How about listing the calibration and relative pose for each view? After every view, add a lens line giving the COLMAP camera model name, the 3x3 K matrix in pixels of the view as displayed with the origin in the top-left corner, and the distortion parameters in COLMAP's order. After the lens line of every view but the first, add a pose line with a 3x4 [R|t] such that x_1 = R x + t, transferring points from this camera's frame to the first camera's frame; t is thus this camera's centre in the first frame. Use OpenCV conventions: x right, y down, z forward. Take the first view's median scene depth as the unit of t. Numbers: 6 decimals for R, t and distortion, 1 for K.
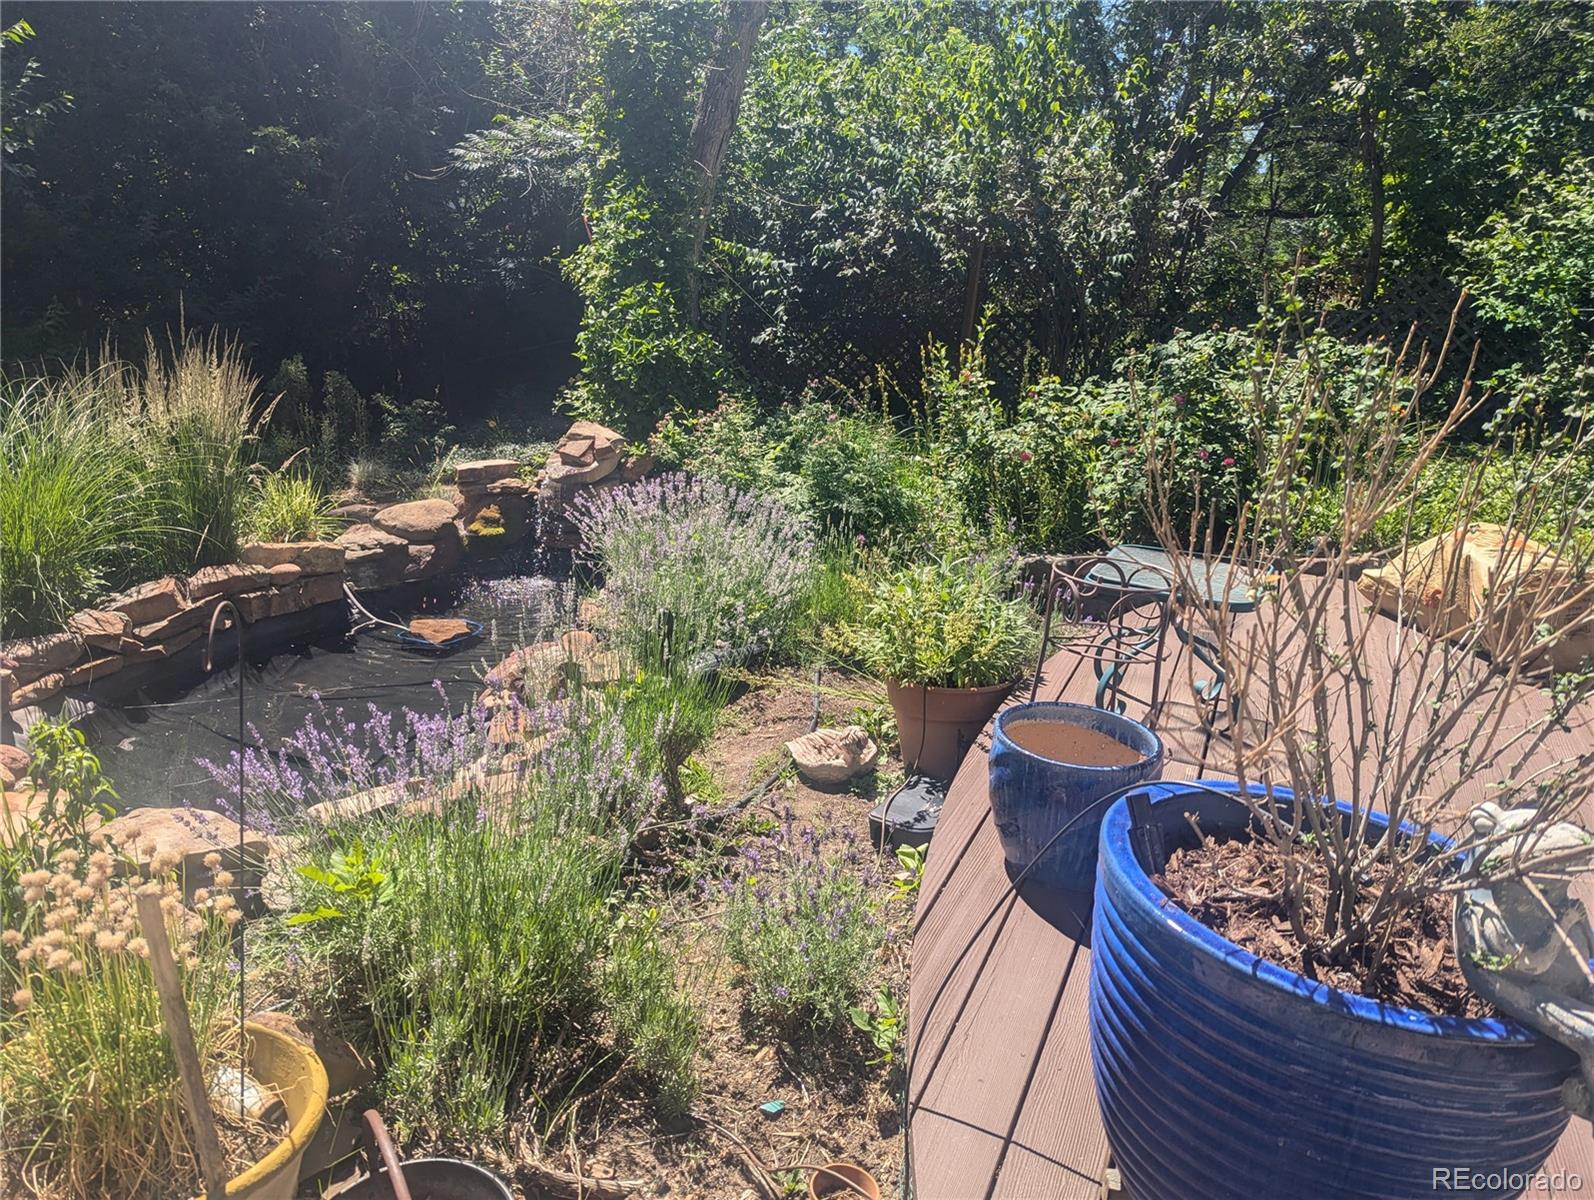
lens RADIAL K [[1103.1, 0, 779.9], [0, 1103.1, 600.5], [0, 0, 1]] dist [0.068916, -0.077878]
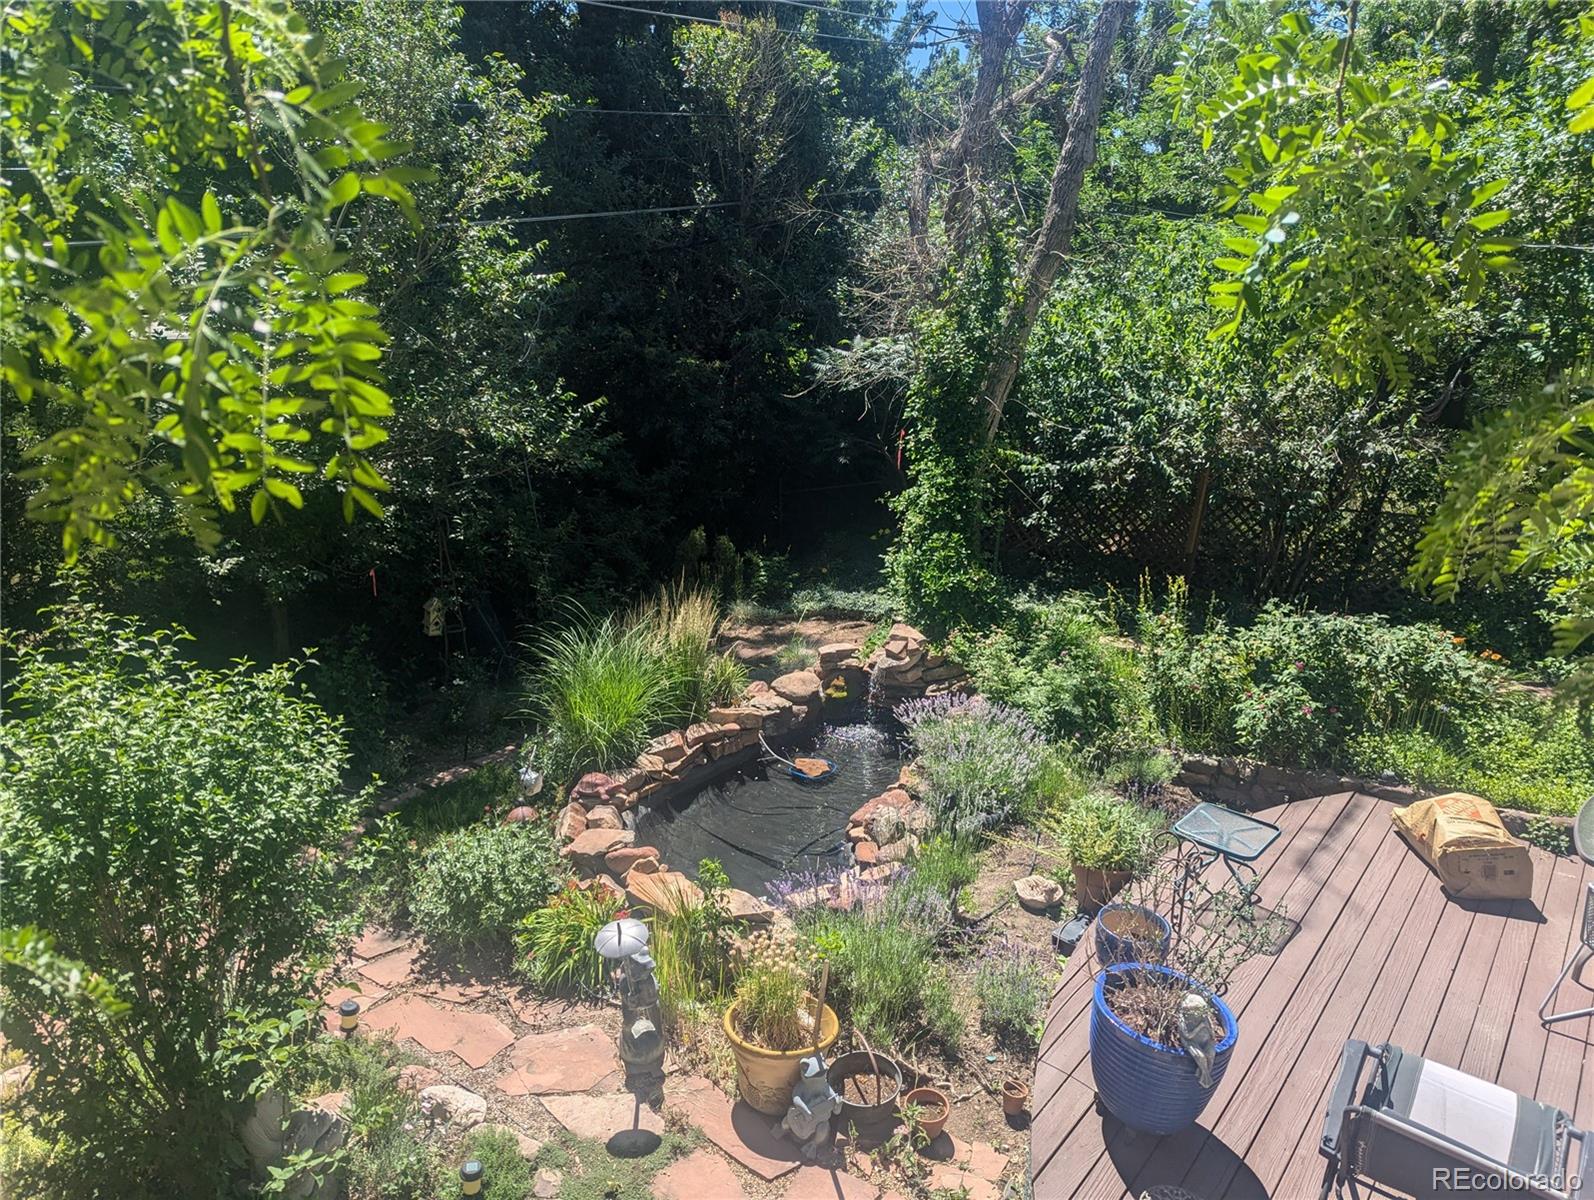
lens RADIAL K [[1103.1, 0, 779.9], [0, 1103.1, 600.5], [0, 0, 1]] dist [0.068916, -0.077878]
pose [[0.969593, 0.063362, -0.236378, 0.024551], [-0.065141, 0.997876, 0.000285, -0.222842], [0.235894, 0.015121, 0.971661, -0.641284]]
